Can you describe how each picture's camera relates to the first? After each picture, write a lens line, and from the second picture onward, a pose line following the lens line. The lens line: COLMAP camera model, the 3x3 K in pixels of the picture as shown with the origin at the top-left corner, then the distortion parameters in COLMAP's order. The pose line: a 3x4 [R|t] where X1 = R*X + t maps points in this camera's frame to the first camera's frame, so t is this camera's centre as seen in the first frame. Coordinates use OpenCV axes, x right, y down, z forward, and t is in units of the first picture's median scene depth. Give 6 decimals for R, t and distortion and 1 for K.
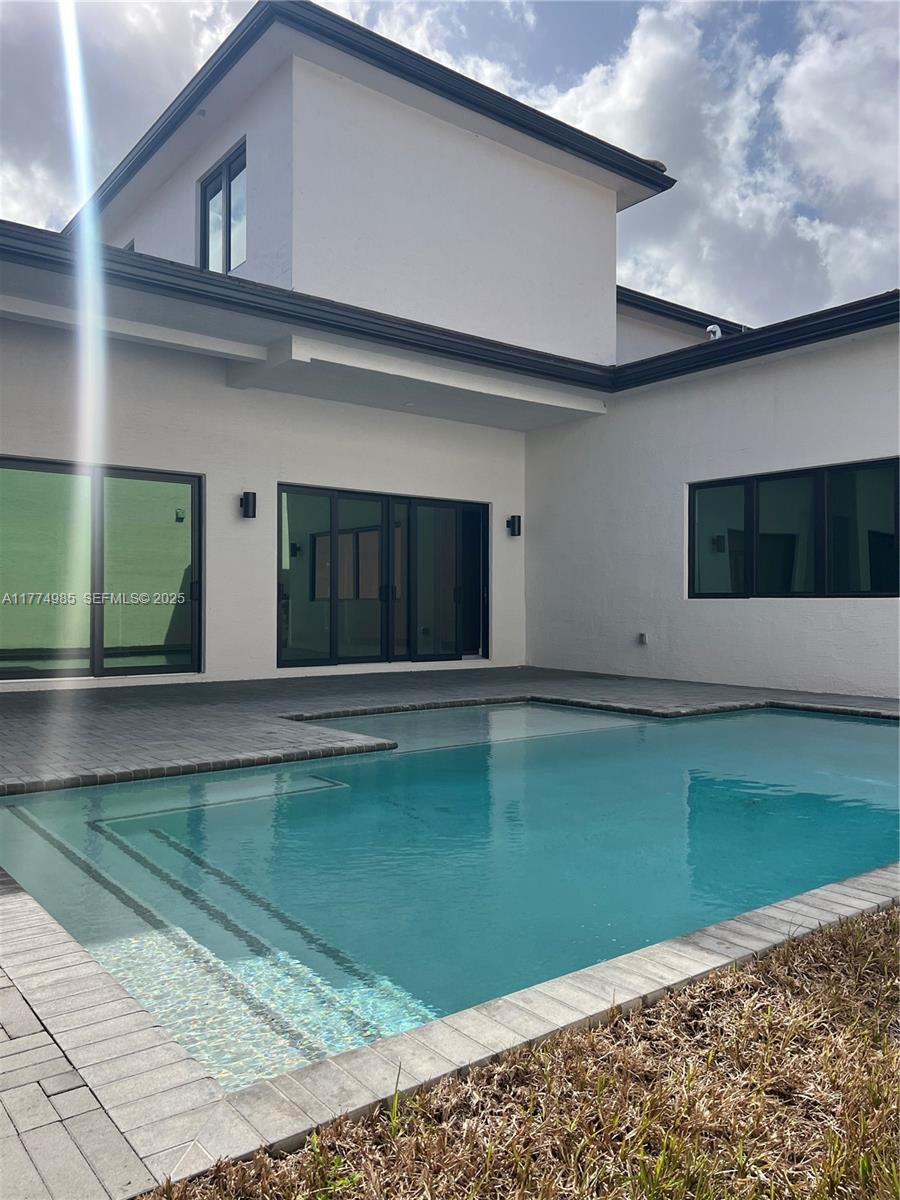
lens RADIAL K [[900.7, 0, 438.8], [0, 900.7, 603.9], [0, 0, 1]] dist [0.058277, -0.098854]
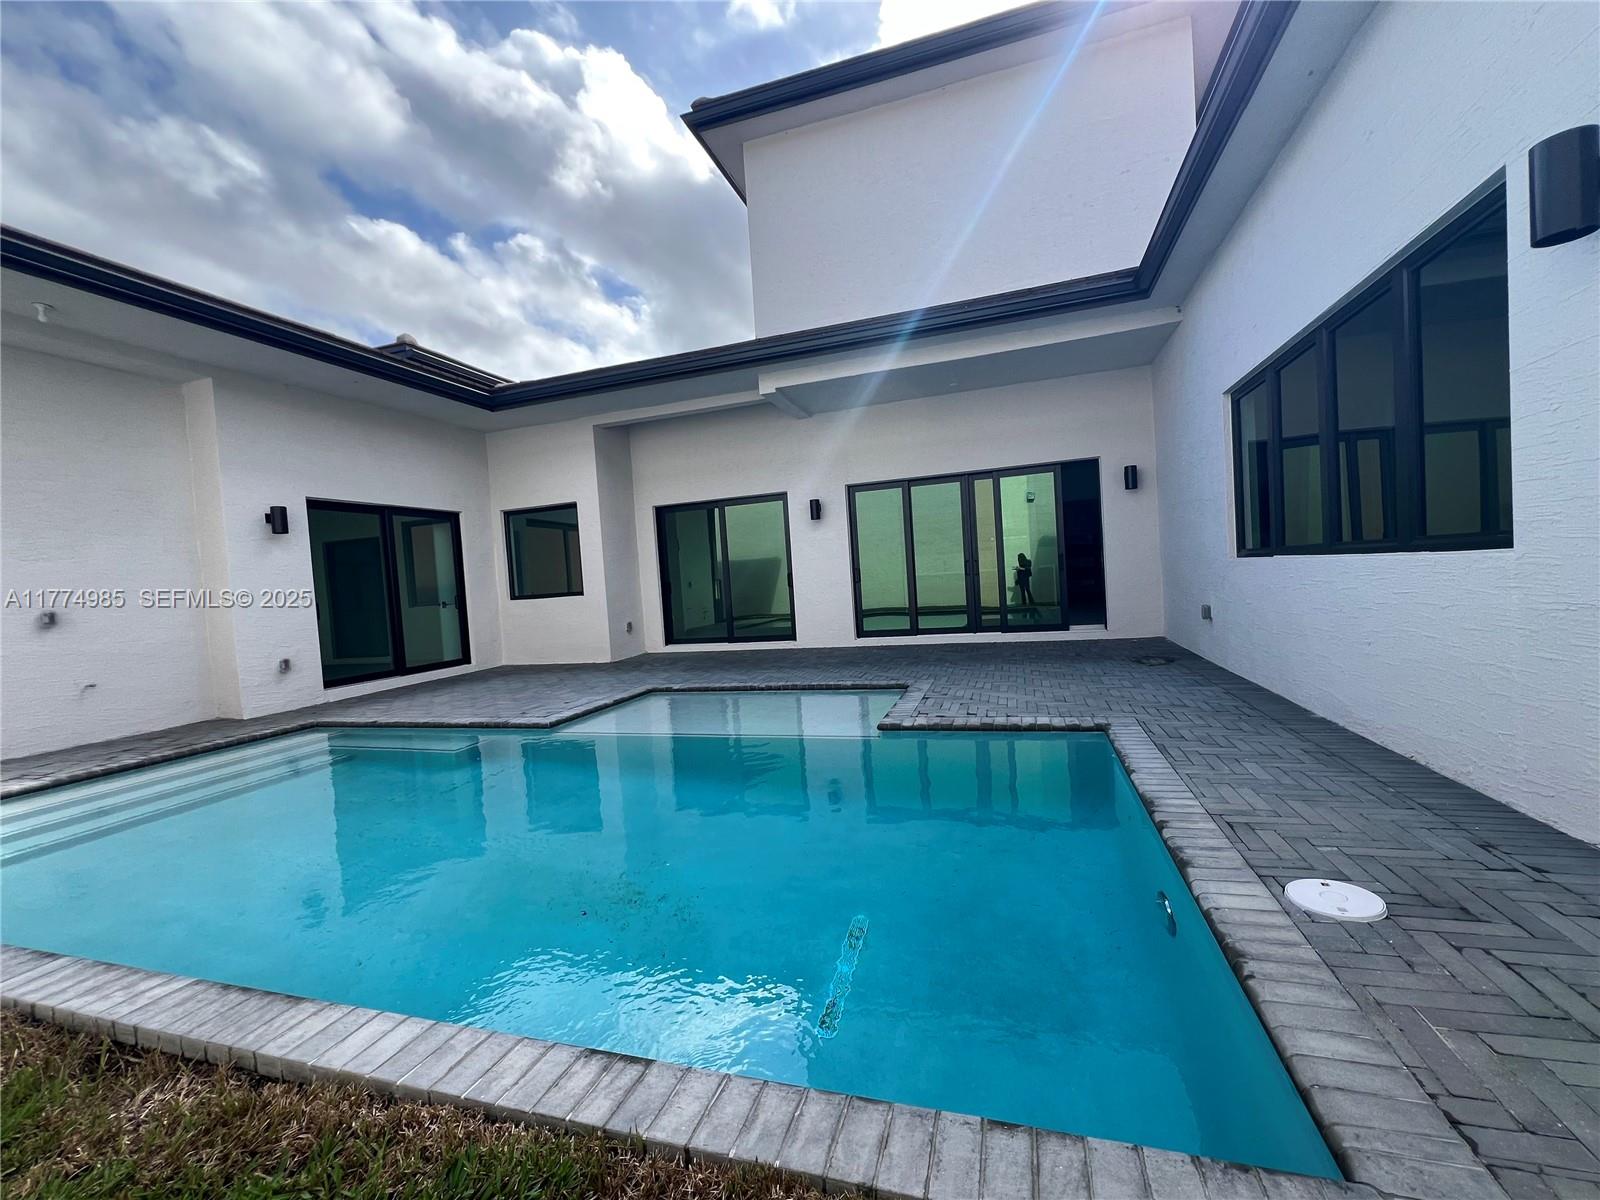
lens RADIAL K [[658.7, 0, 800.5], [0, 658.7, 603.9], [0, 0, 1]] dist [-0.000621, 0.000078]
pose [[0.564732, -0.009656, -0.825218, 0.573066], [0.070737, 0.996818, 0.036745, -0.014509], [0.822237, -0.079125, 0.563618, 0.487144]]
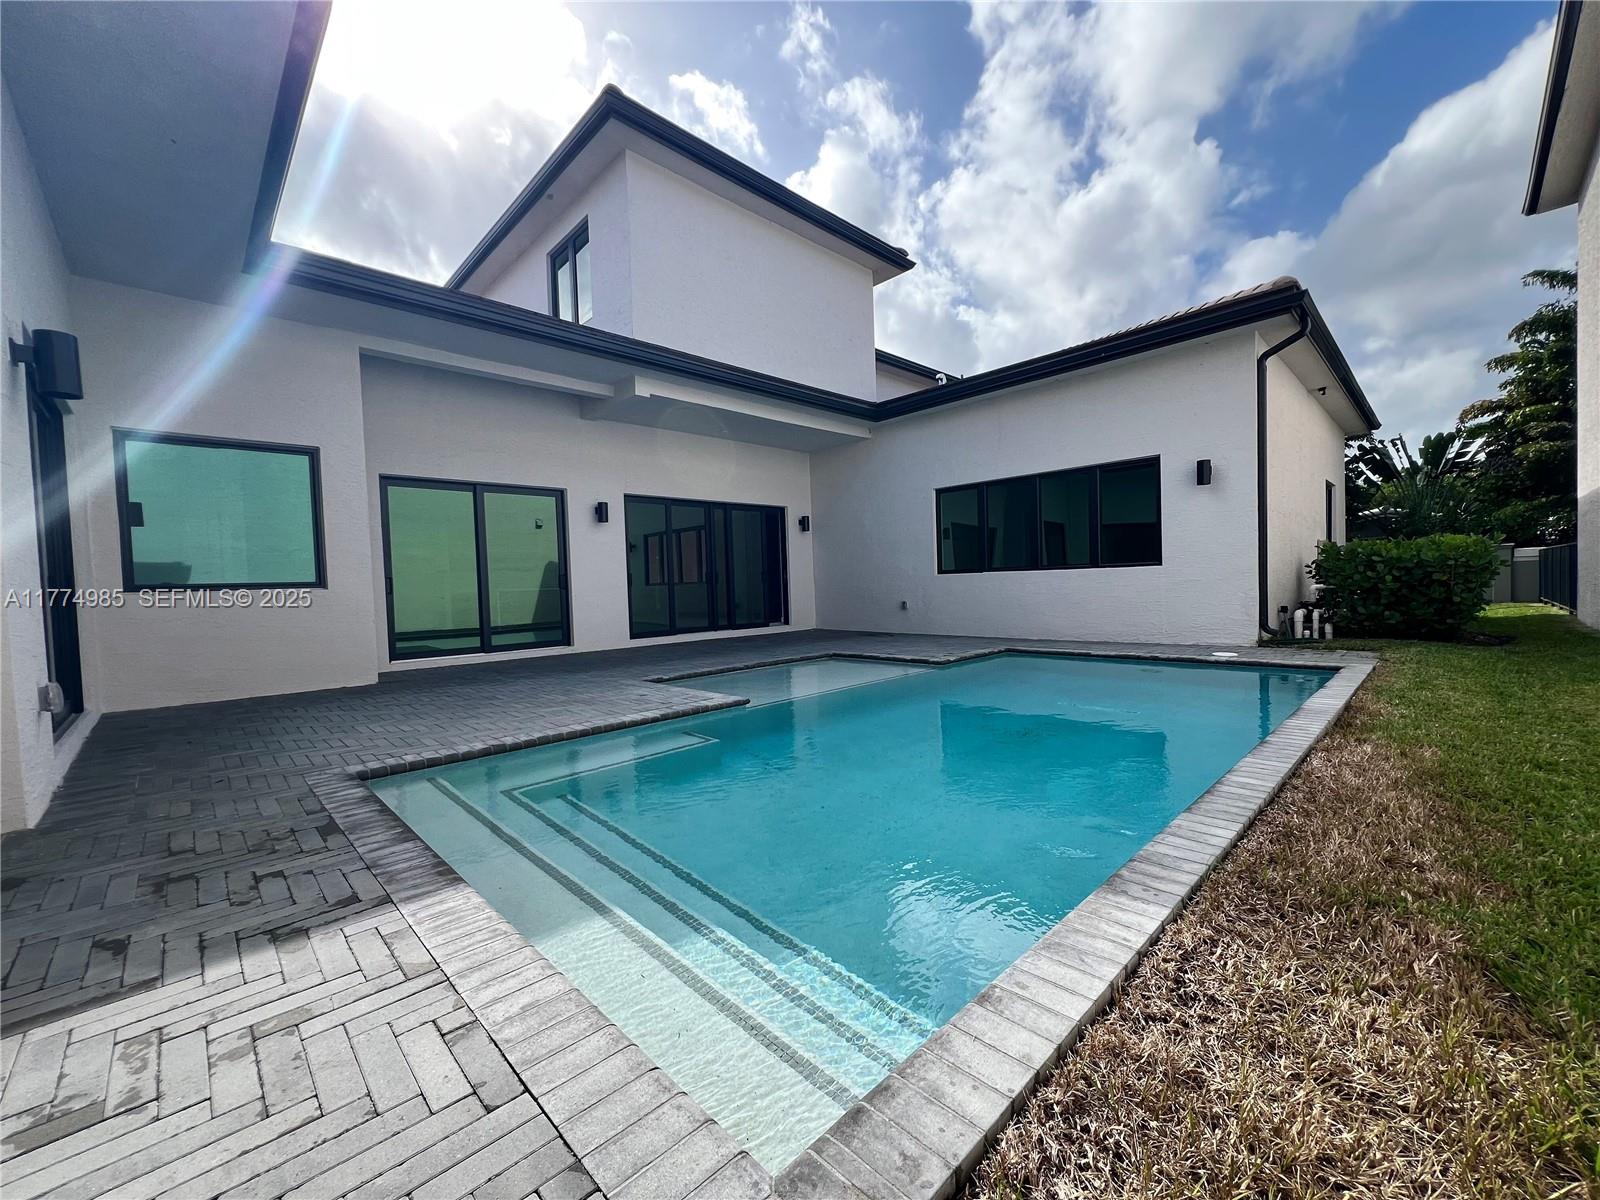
lens RADIAL K [[642.5, 0, 801.6], [0, 642.5, 608.0], [0, 0, 1]] dist [-0.006246, 0.000288]
pose [[0.992718, -0.040905, 0.113307, -0.043393], [0.036394, 0.998471, 0.041601, -0.003125], [-0.114835, -0.037175, 0.992689, 0.072958]]
